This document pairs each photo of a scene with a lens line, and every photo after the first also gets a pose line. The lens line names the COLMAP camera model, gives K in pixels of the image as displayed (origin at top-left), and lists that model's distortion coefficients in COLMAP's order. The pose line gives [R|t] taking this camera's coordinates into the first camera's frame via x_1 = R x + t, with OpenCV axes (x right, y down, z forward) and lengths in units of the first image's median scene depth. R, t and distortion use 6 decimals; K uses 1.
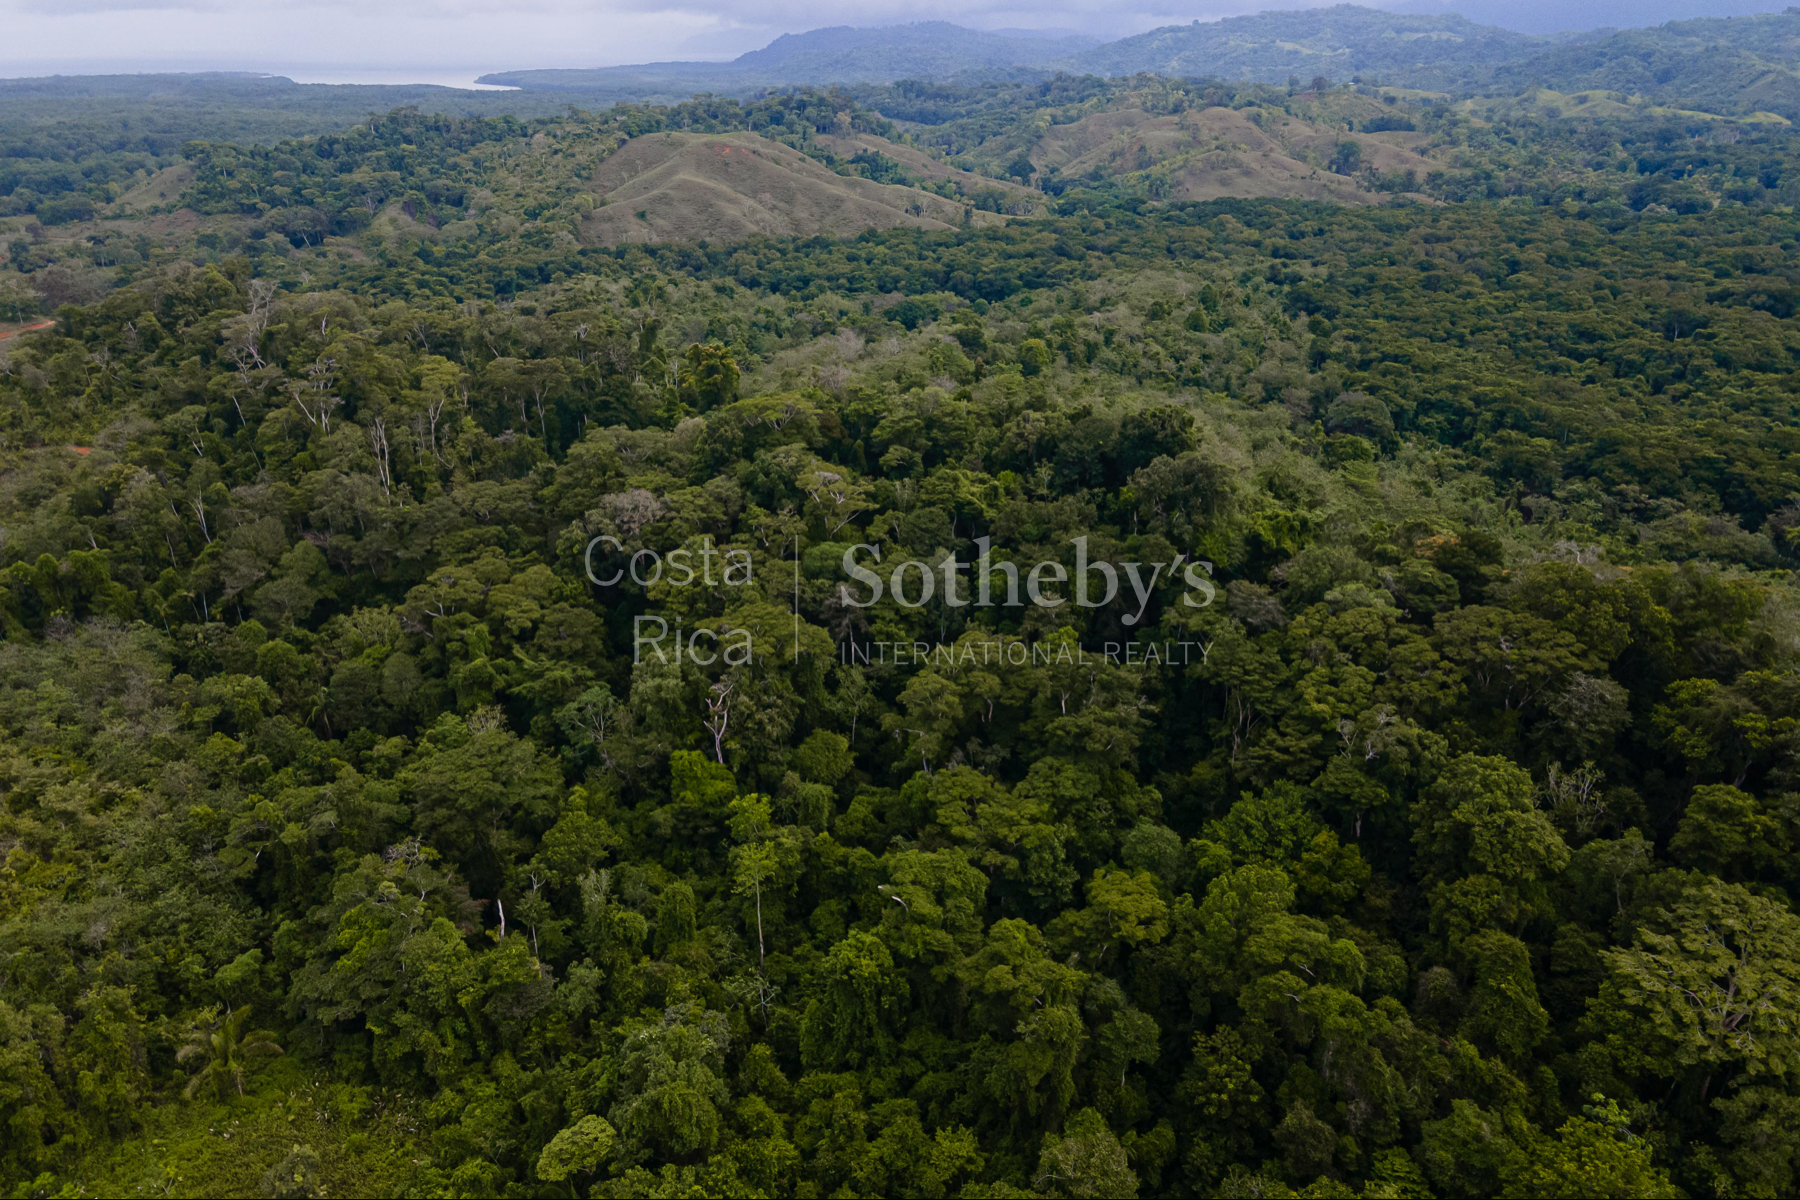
lens RADIAL K [[1303.3, 0, 889.2], [0, 1303.3, 602.0], [0, 0, 1]] dist [0.031227, 0.032787]
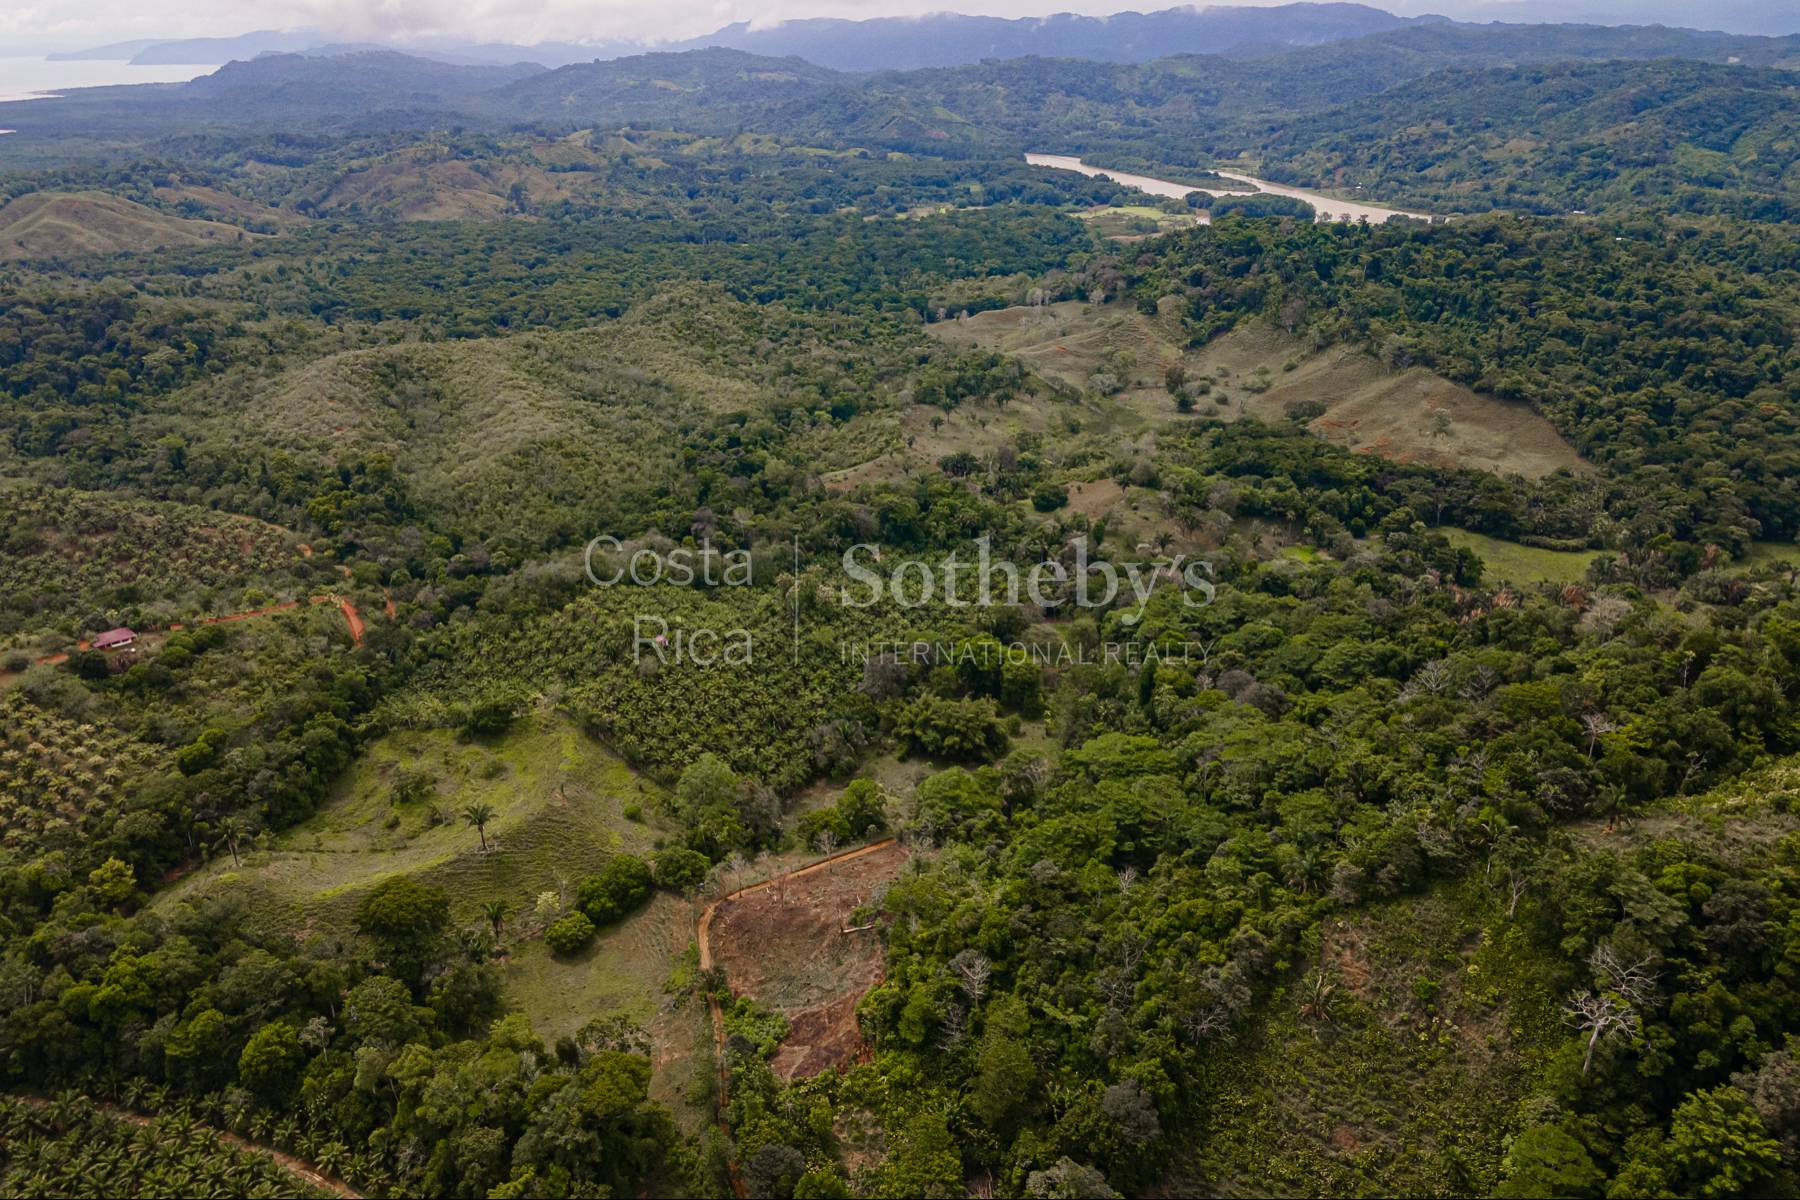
lens RADIAL K [[1303.3, 0, 889.2], [0, 1303.3, 602.0], [0, 0, 1]] dist [0.031227, 0.032787]
pose [[0.946975, -0.132003, 0.292940, 0.395946], [0.132668, 0.991003, 0.017690, 0.370503], [-0.292640, 0.022112, 0.955967, -1.262920]]
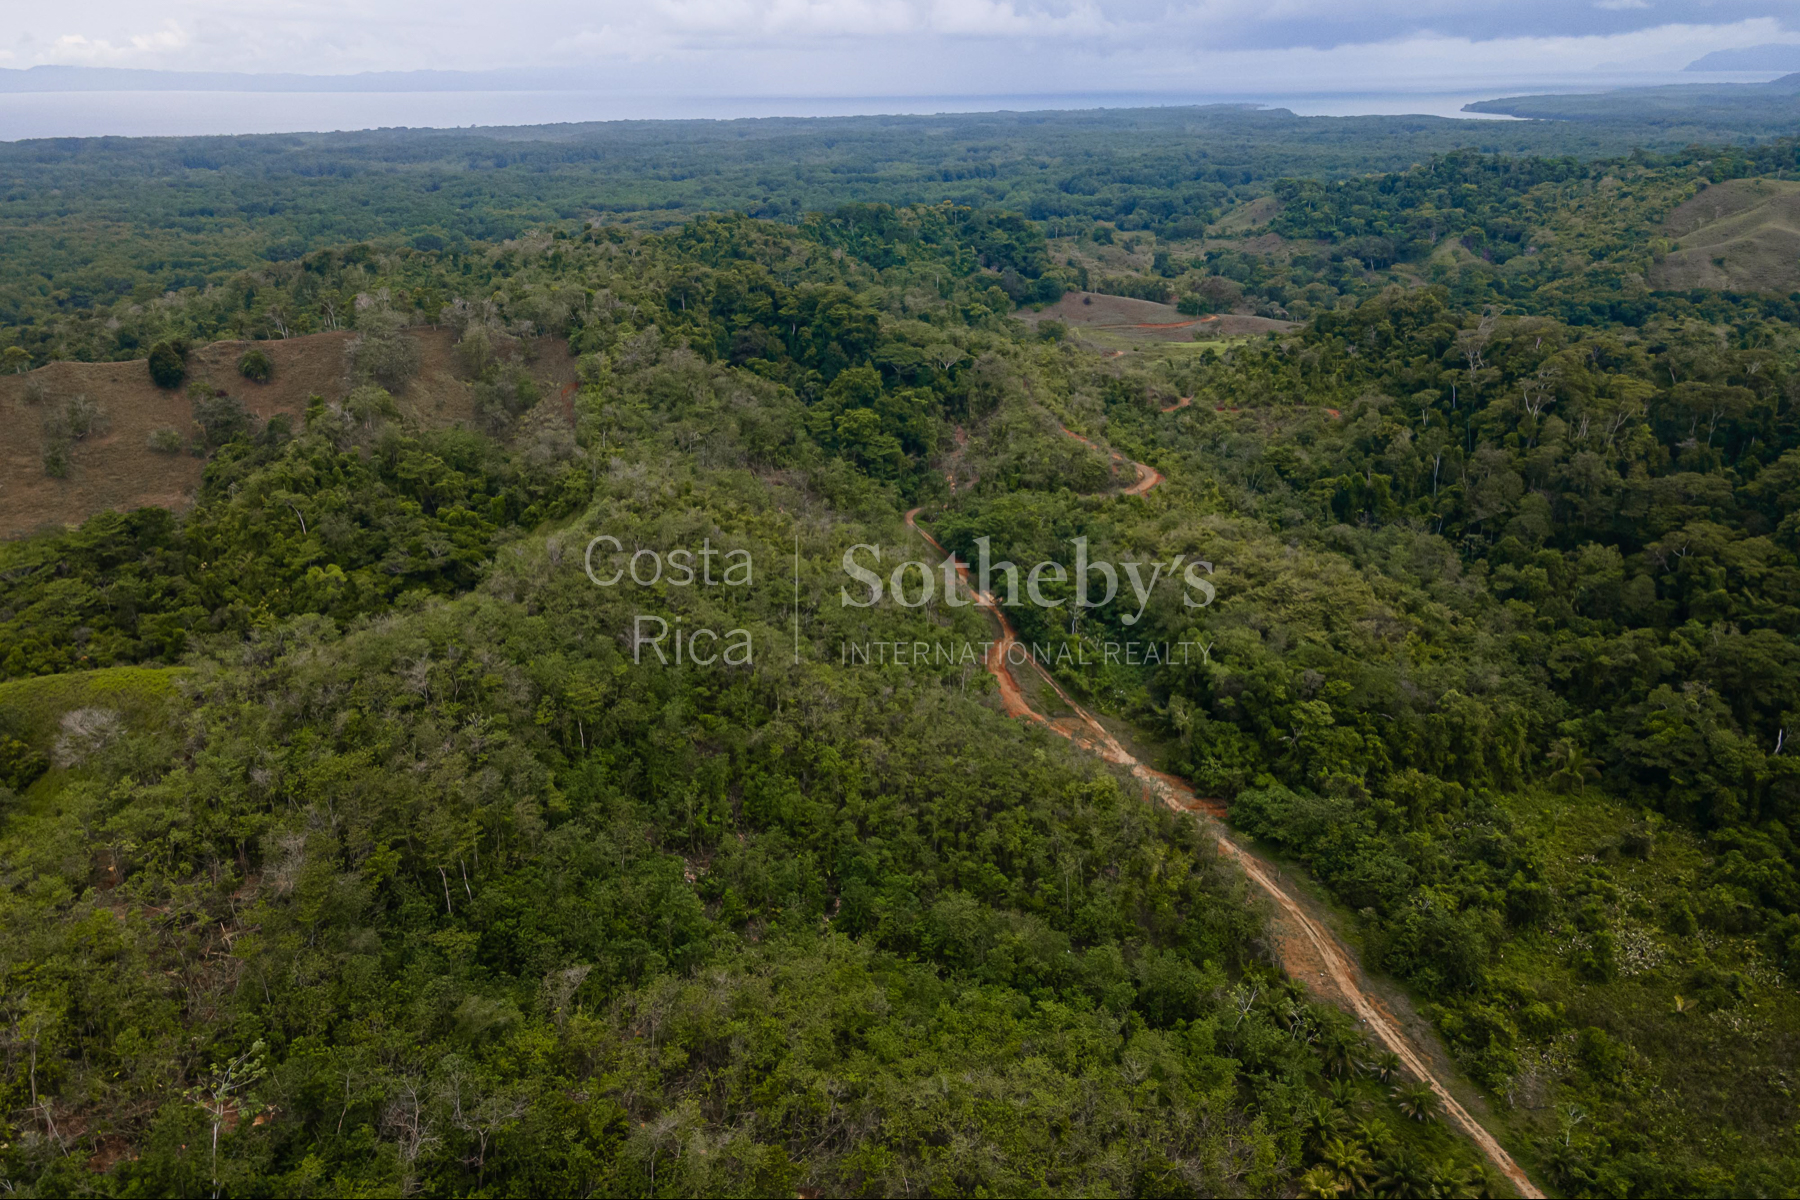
lens RADIAL K [[1316.5, 0, 898.0], [0, 1316.5, 594.7], [0, 0, 1]] dist [0.024341, 0.033112]
pose [[0.797844, 0.220747, -0.560996, -0.069217], [-0.233346, 0.971094, 0.050255, 0.059153], [0.555874, 0.090810, 0.826292, -0.216610]]
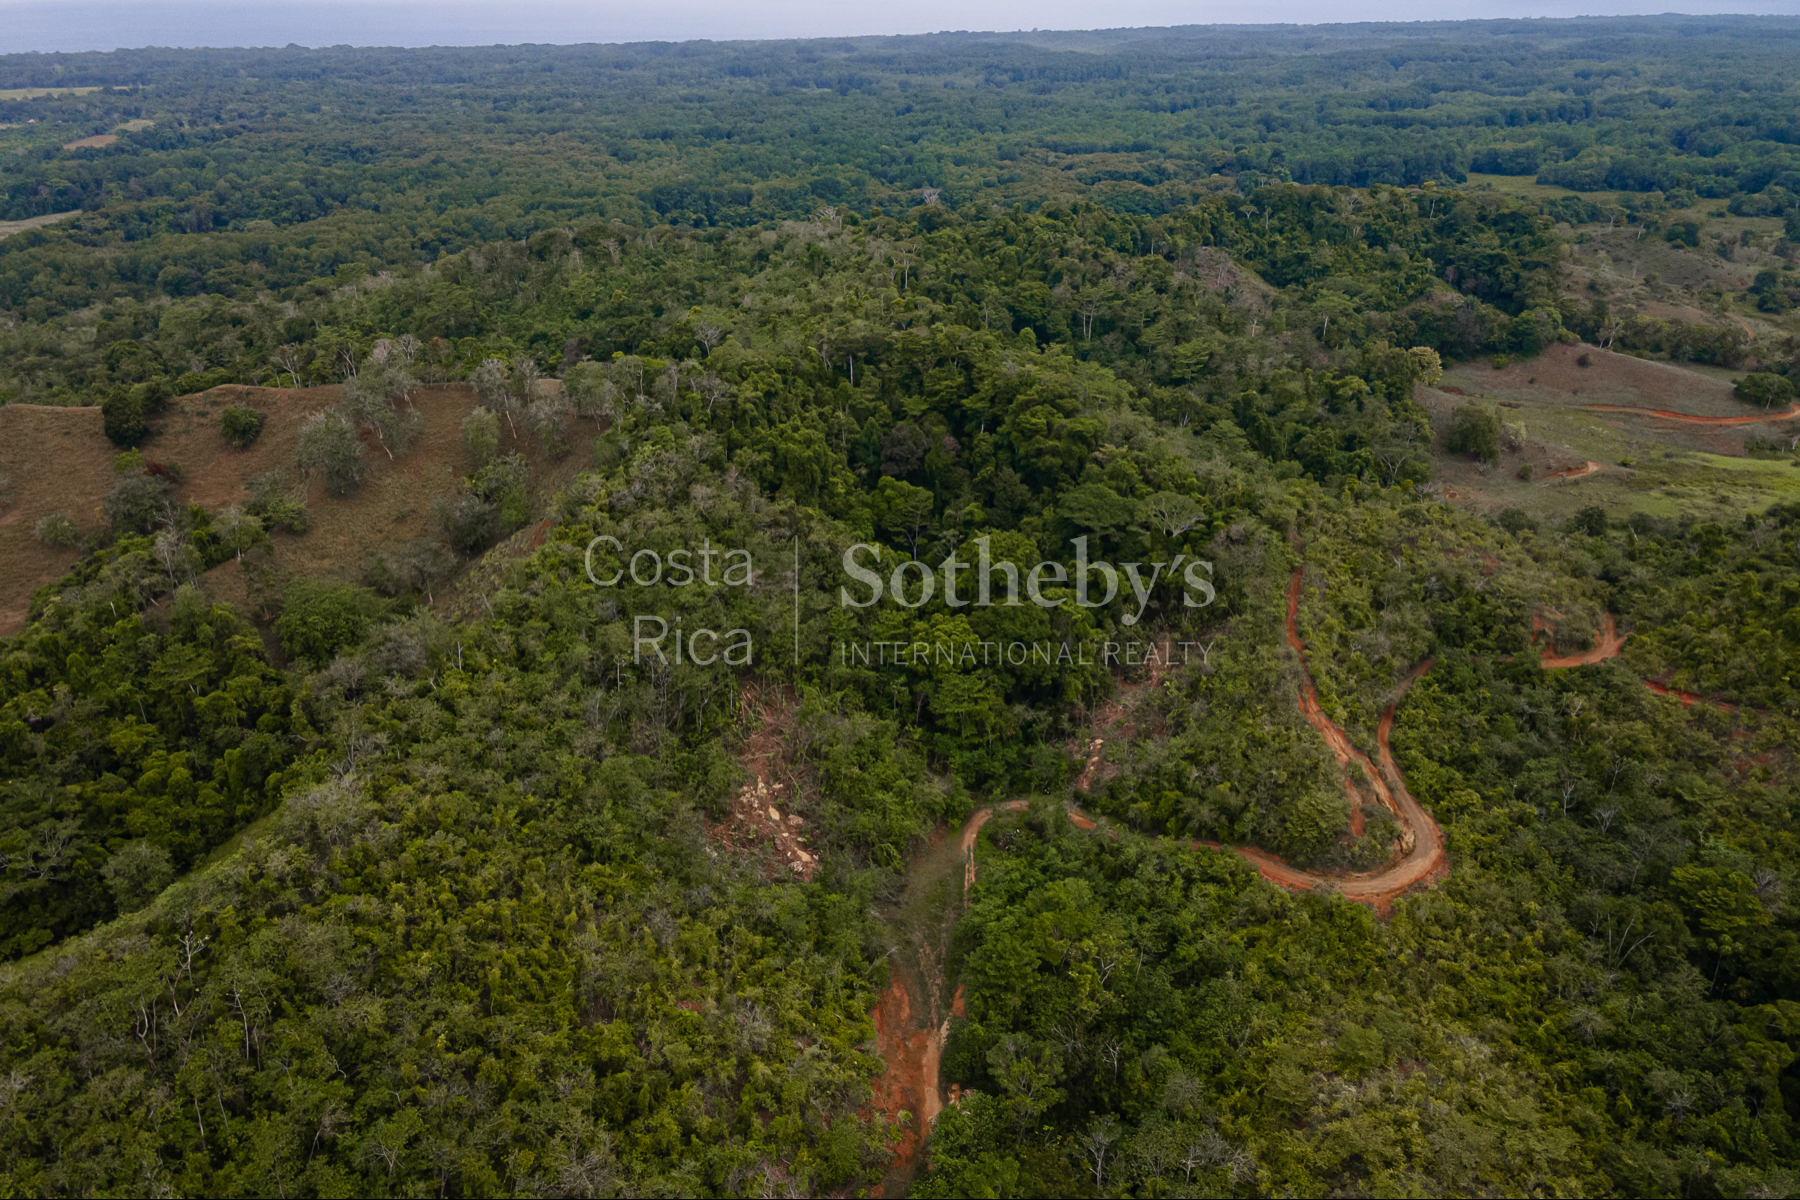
lens RADIAL K [[1316.5, 0, 898.0], [0, 1316.5, 594.7], [0, 0, 1]] dist [0.024341, 0.033112]
pose [[0.478314, 0.379078, -0.792159, -0.164984], [-0.344269, 0.910774, 0.227966, -0.090414], [0.807895, 0.163676, 0.566141, 0.068804]]
